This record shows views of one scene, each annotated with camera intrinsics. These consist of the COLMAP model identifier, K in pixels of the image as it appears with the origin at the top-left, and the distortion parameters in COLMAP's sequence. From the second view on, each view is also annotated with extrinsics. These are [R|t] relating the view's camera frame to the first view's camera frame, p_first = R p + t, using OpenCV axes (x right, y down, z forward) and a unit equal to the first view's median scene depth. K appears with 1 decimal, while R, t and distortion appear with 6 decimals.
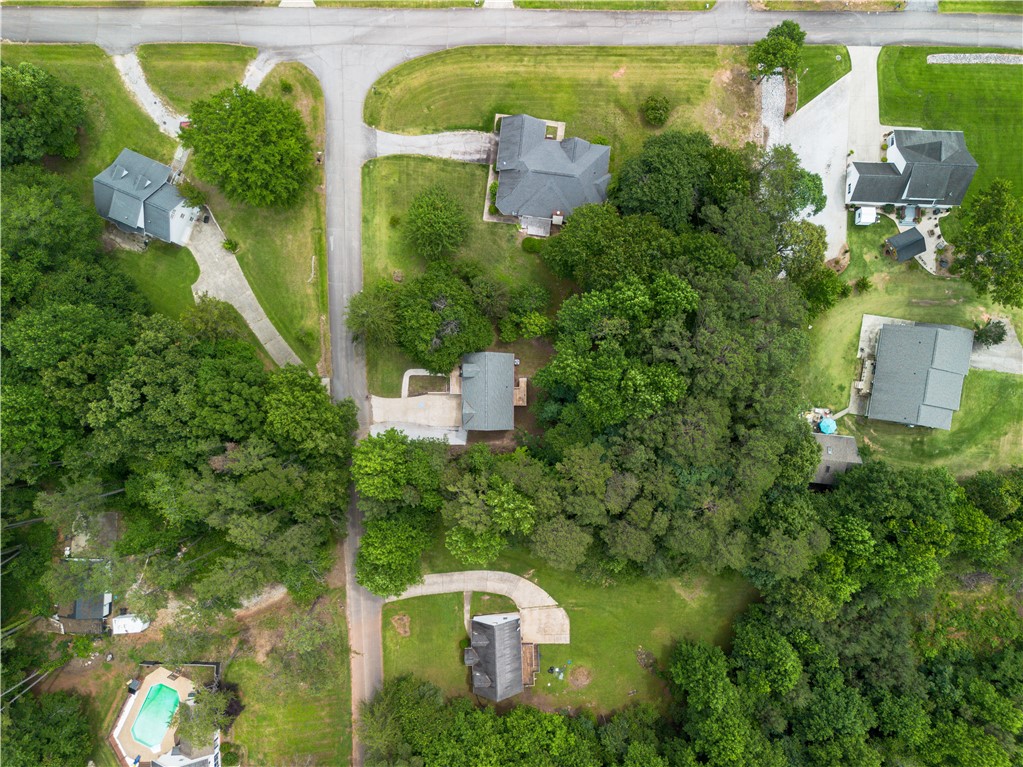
lens RADIAL K [[703.9, 0, 513.7], [0, 703.9, 384.4], [0, 0, 1]] dist [0.004506, -0.009087]
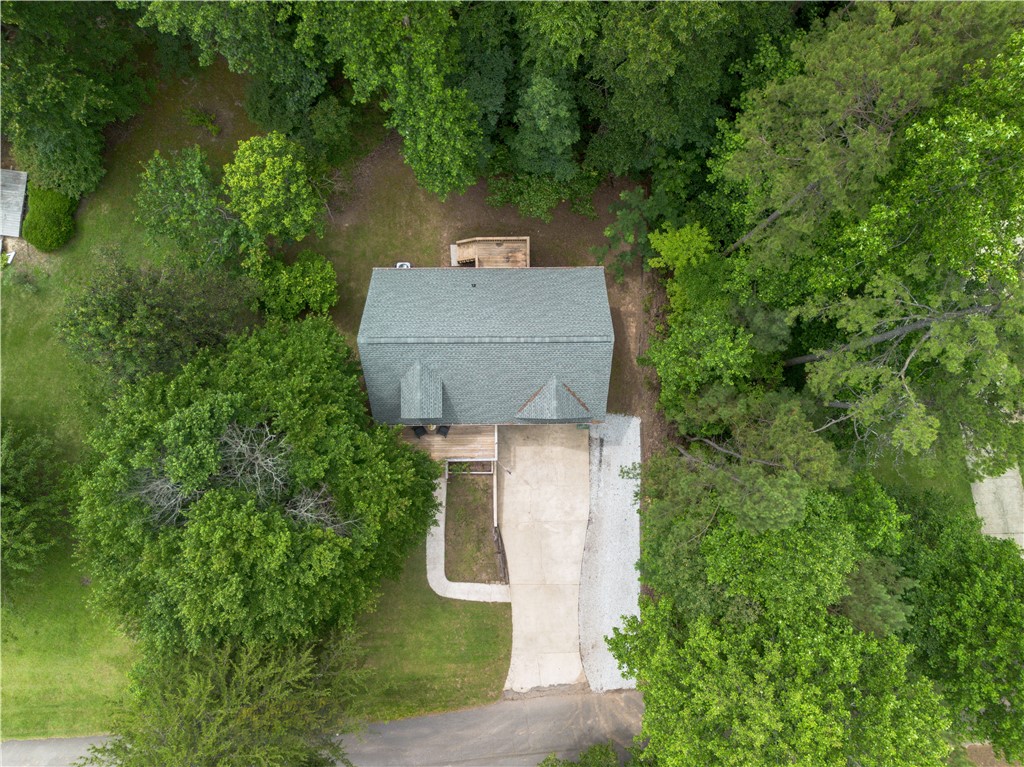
lens RADIAL K [[704.6, 0, 511.4], [0, 704.6, 386.0], [0, 0, 1]] dist [0.004506, -0.009087]
pose [[-0.011419, -0.998877, 0.045976, -0.070000], [0.999744, -0.010507, 0.020027, 0.013872], [-0.019522, 0.046193, 0.998742, 0.662038]]
